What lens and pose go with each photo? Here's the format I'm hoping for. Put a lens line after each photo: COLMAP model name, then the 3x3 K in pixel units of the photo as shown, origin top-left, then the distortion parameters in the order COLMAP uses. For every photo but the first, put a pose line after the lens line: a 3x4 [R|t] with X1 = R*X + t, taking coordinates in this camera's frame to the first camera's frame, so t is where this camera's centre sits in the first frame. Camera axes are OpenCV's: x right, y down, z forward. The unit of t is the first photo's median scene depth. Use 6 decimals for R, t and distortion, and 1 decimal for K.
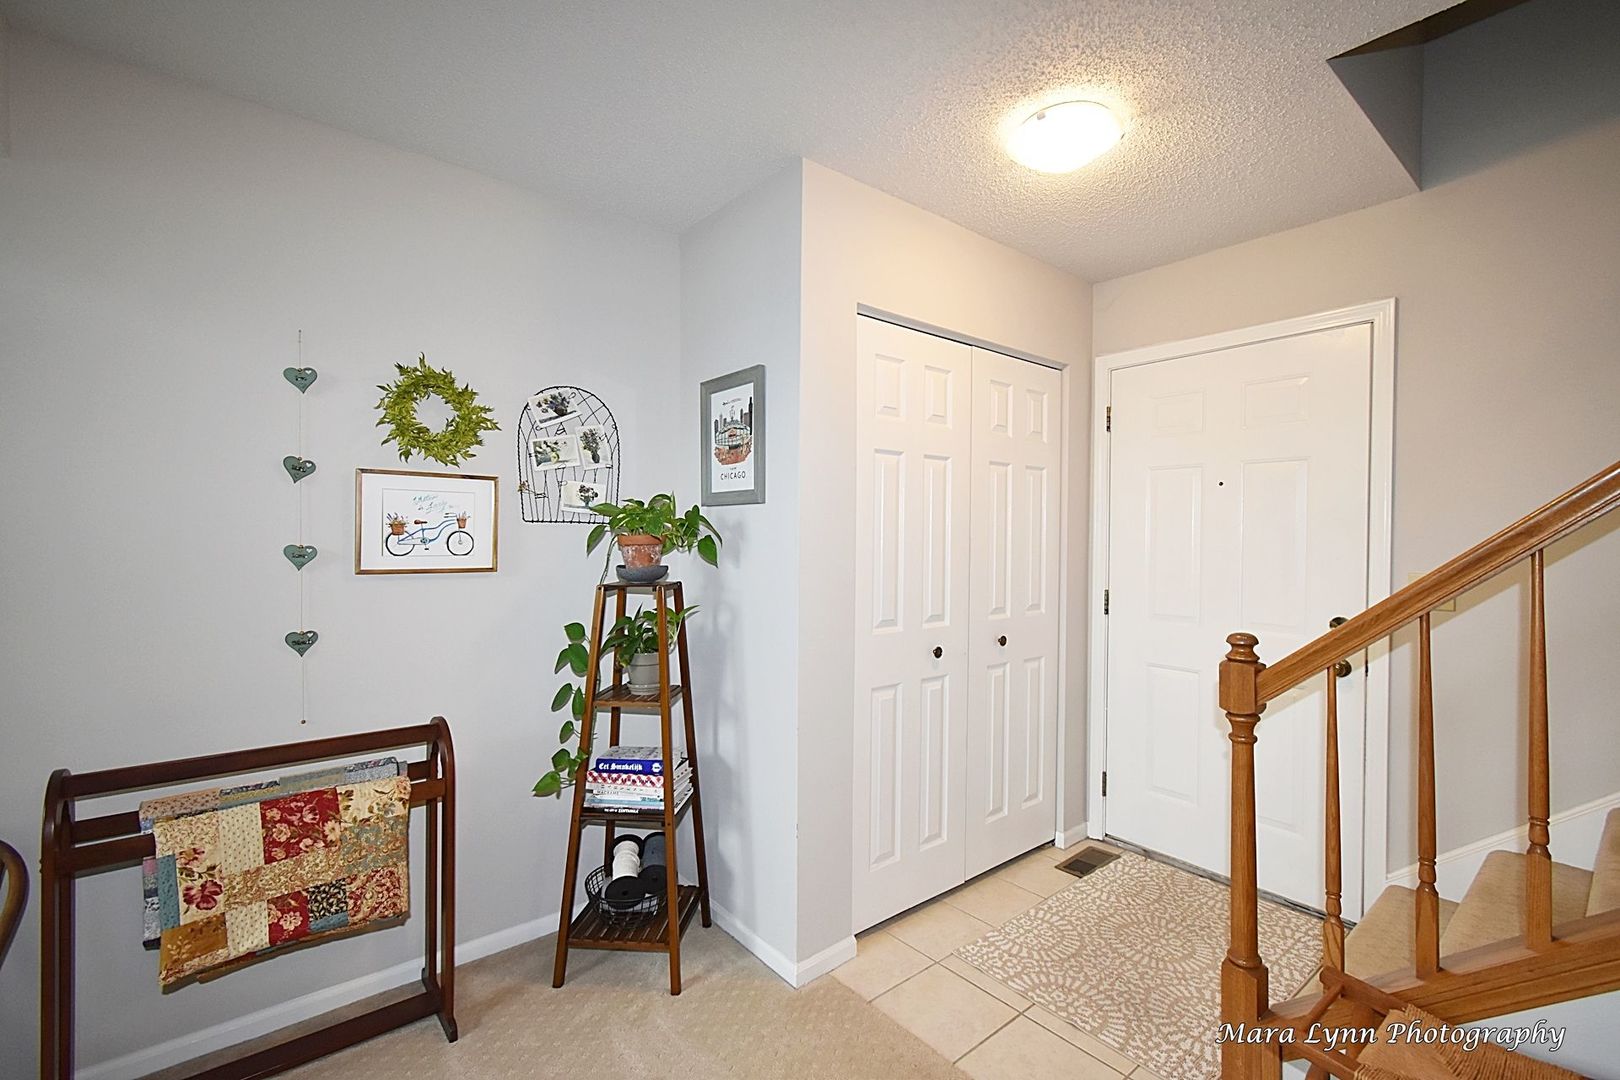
lens RADIAL K [[719.3, 0, 820.8], [0, 719.3, 542.7], [0, 0, 1]] dist [0.005472, 0.000137]
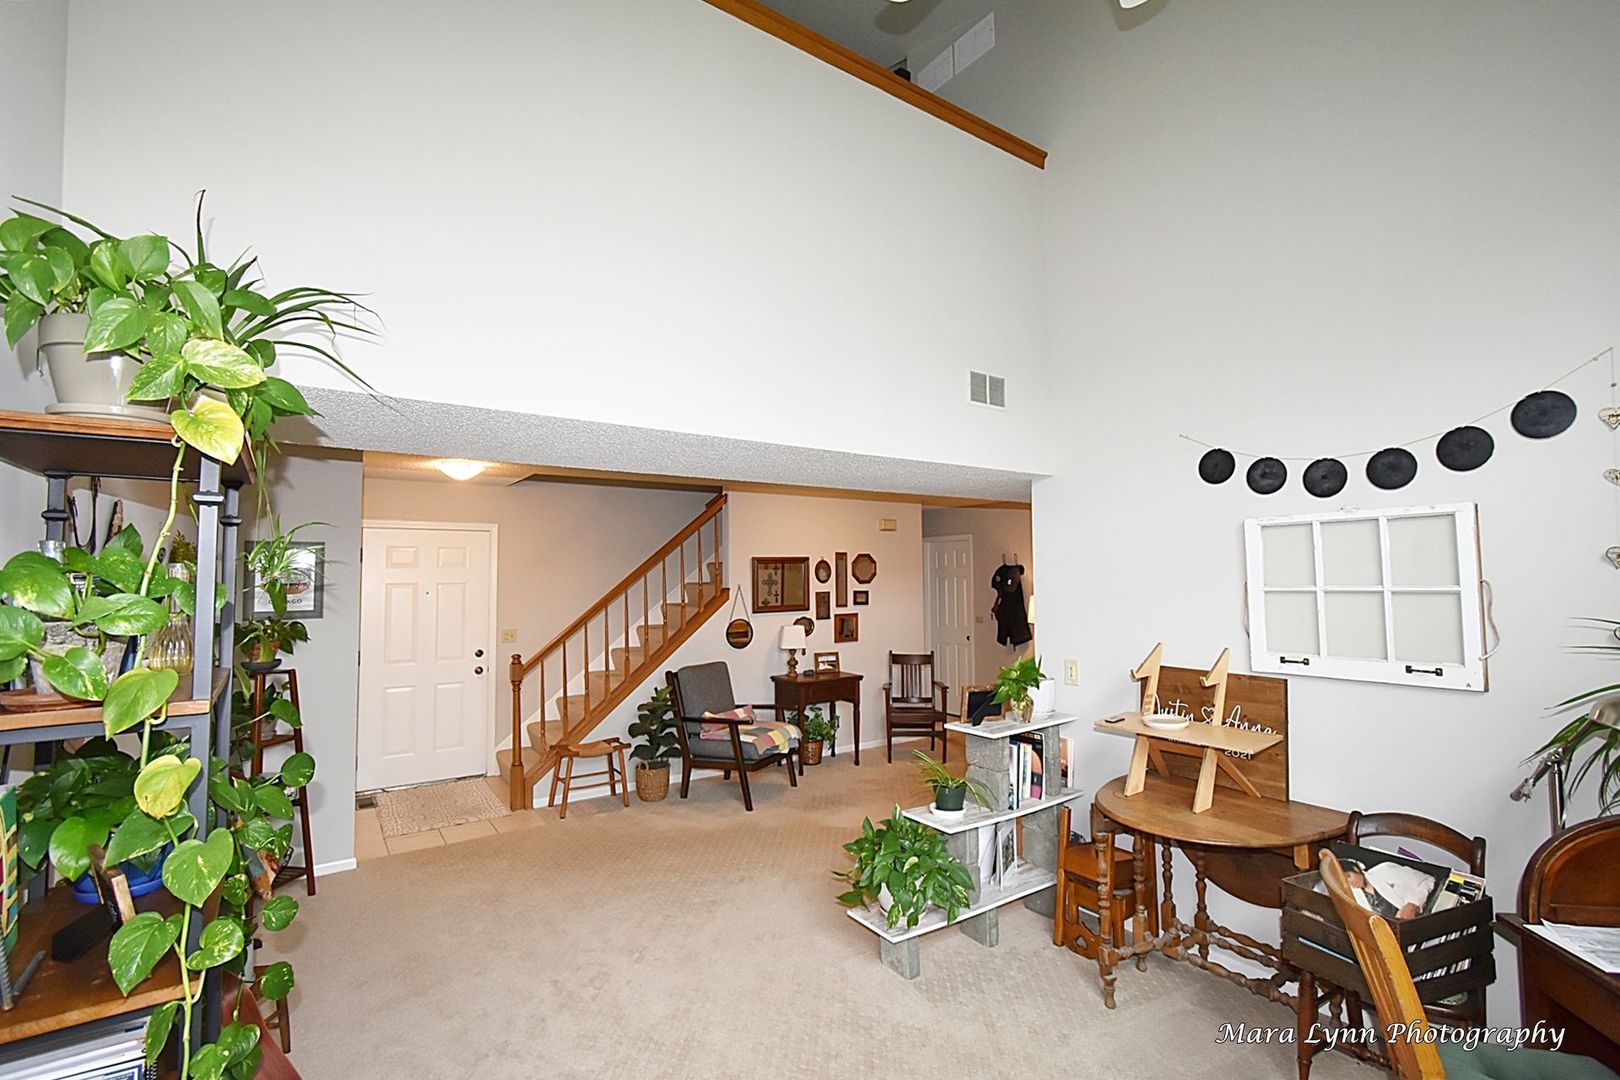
lens RADIAL K [[733.1, 0, 827.0], [0, 733.1, 542.7], [0, 0, 1]] dist [0.004247, 0.000462]
pose [[0.084208, 0.046564, 0.995360, -1.845048], [0.020852, 0.998606, -0.048480, -0.127446], [-0.996230, 0.024837, 0.083119, -0.426665]]
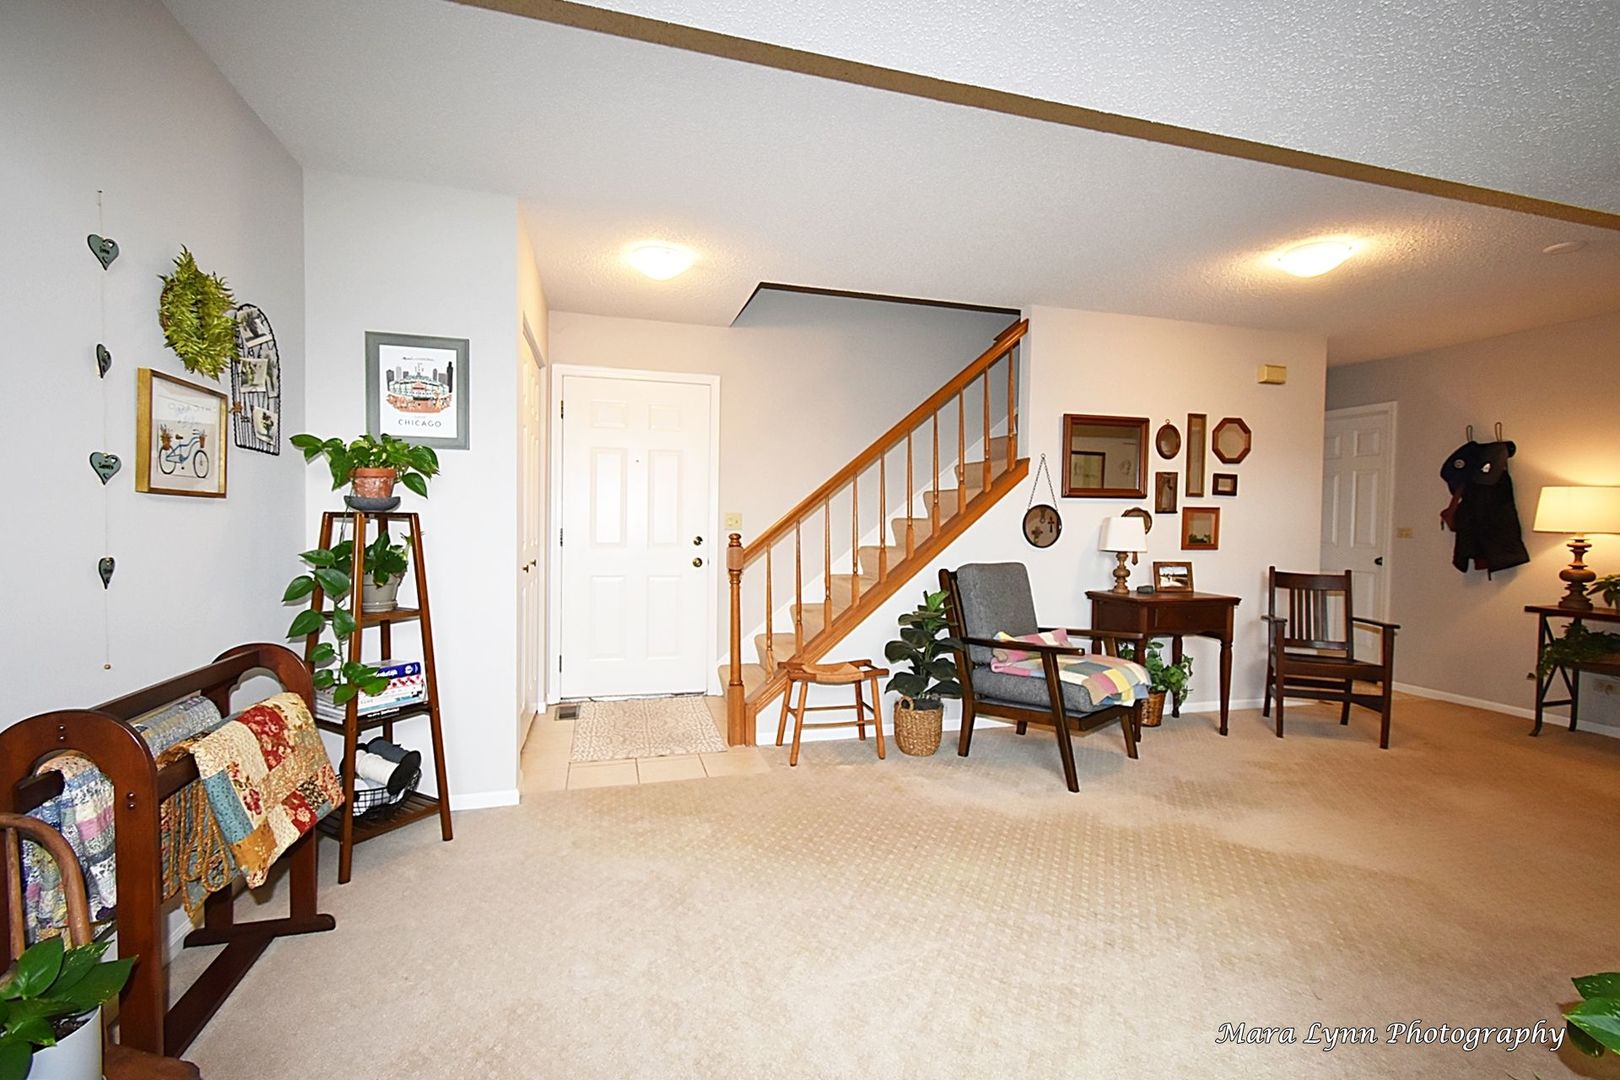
lens RADIAL K [[738.4, 0, 825.9], [0, 738.4, 544.2], [0, 0, 1]] dist [-0.025498, 0.037623]
pose [[0.391759, -0.026116, 0.919697, -1.044082], [-0.004873, 0.999524, 0.030459, 0.068811], [-0.920055, -0.016414, 0.391445, -0.084660]]
